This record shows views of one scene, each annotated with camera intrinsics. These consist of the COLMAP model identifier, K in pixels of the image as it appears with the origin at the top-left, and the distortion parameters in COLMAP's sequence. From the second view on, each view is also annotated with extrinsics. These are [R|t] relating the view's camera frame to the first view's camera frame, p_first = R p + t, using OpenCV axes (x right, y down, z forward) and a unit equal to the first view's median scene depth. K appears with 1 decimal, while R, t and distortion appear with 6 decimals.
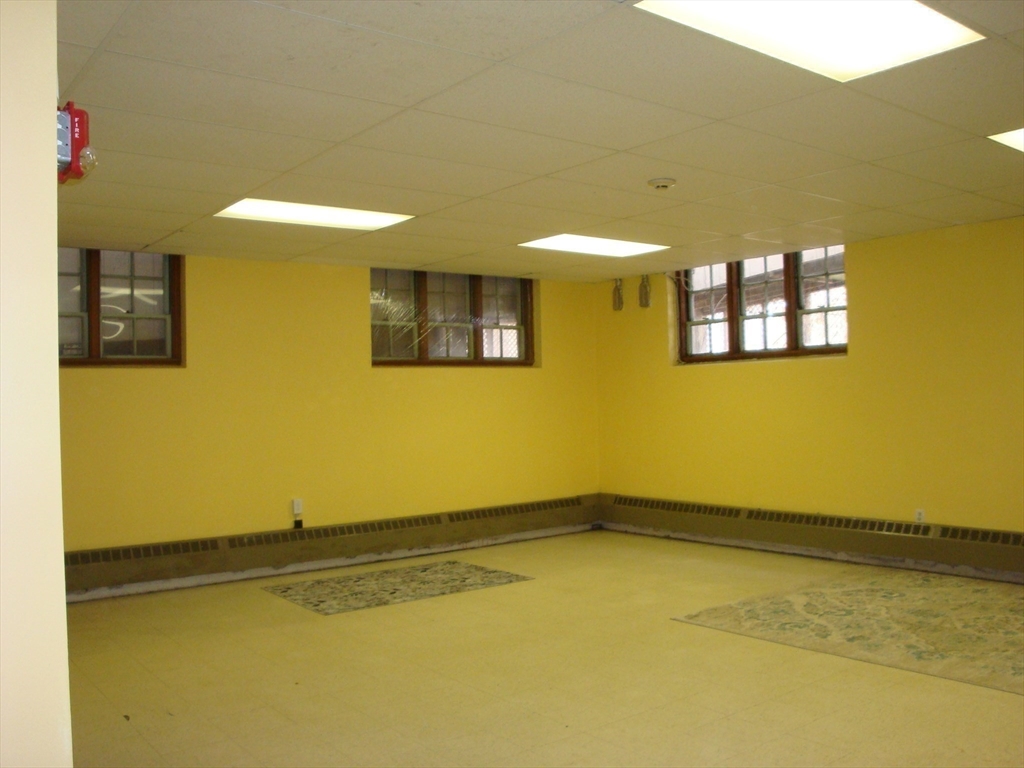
lens RADIAL K [[901.2, 0, 509.3], [0, 901.2, 389.6], [0, 0, 1]] dist [-0.163389, 0.128831]
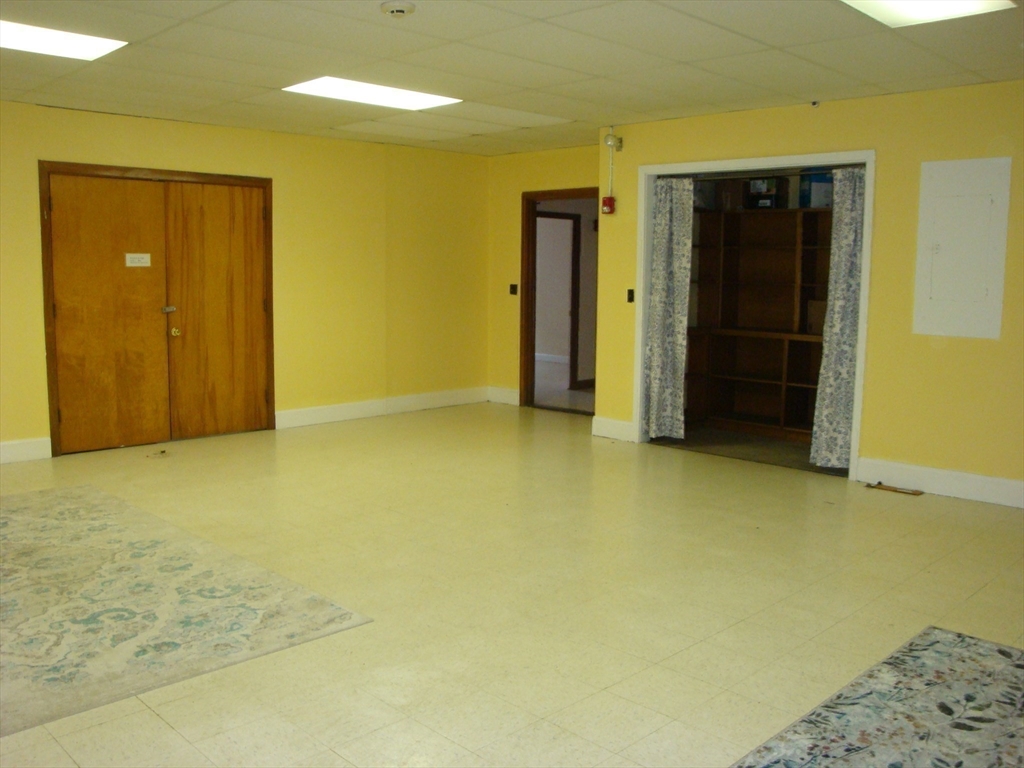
lens RADIAL K [[901.2, 0, 509.3], [0, 901.2, 389.6], [0, 0, 1]] dist [-0.163389, 0.128831]
pose [[-0.991278, 0.028547, -0.128659, 0.162206], [0.012467, 0.992192, 0.124093, 0.014975], [0.131197, 0.121406, -0.983894, 1.618719]]
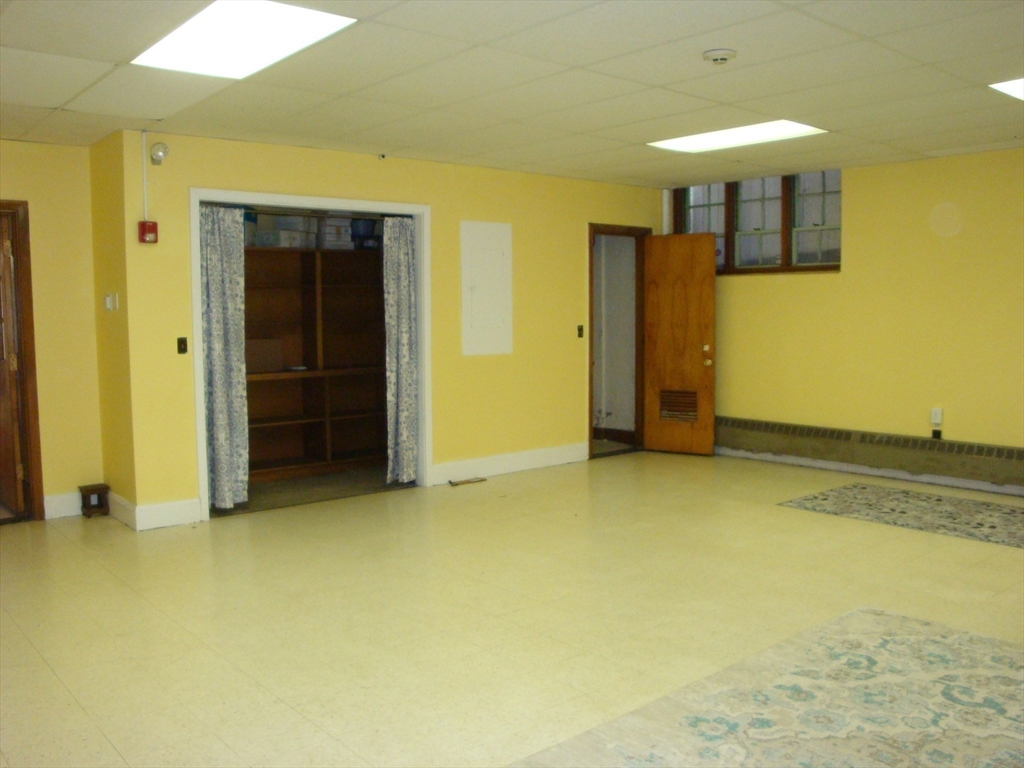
lens RADIAL K [[901.2, 0, 509.3], [0, 901.2, 389.6], [0, 0, 1]] dist [-0.163389, 0.128831]
pose [[0.044388, 0.112154, -0.992699, 0.888345], [0.019737, 0.993386, 0.113115, -0.015649], [0.998819, -0.024614, 0.041881, 0.670069]]
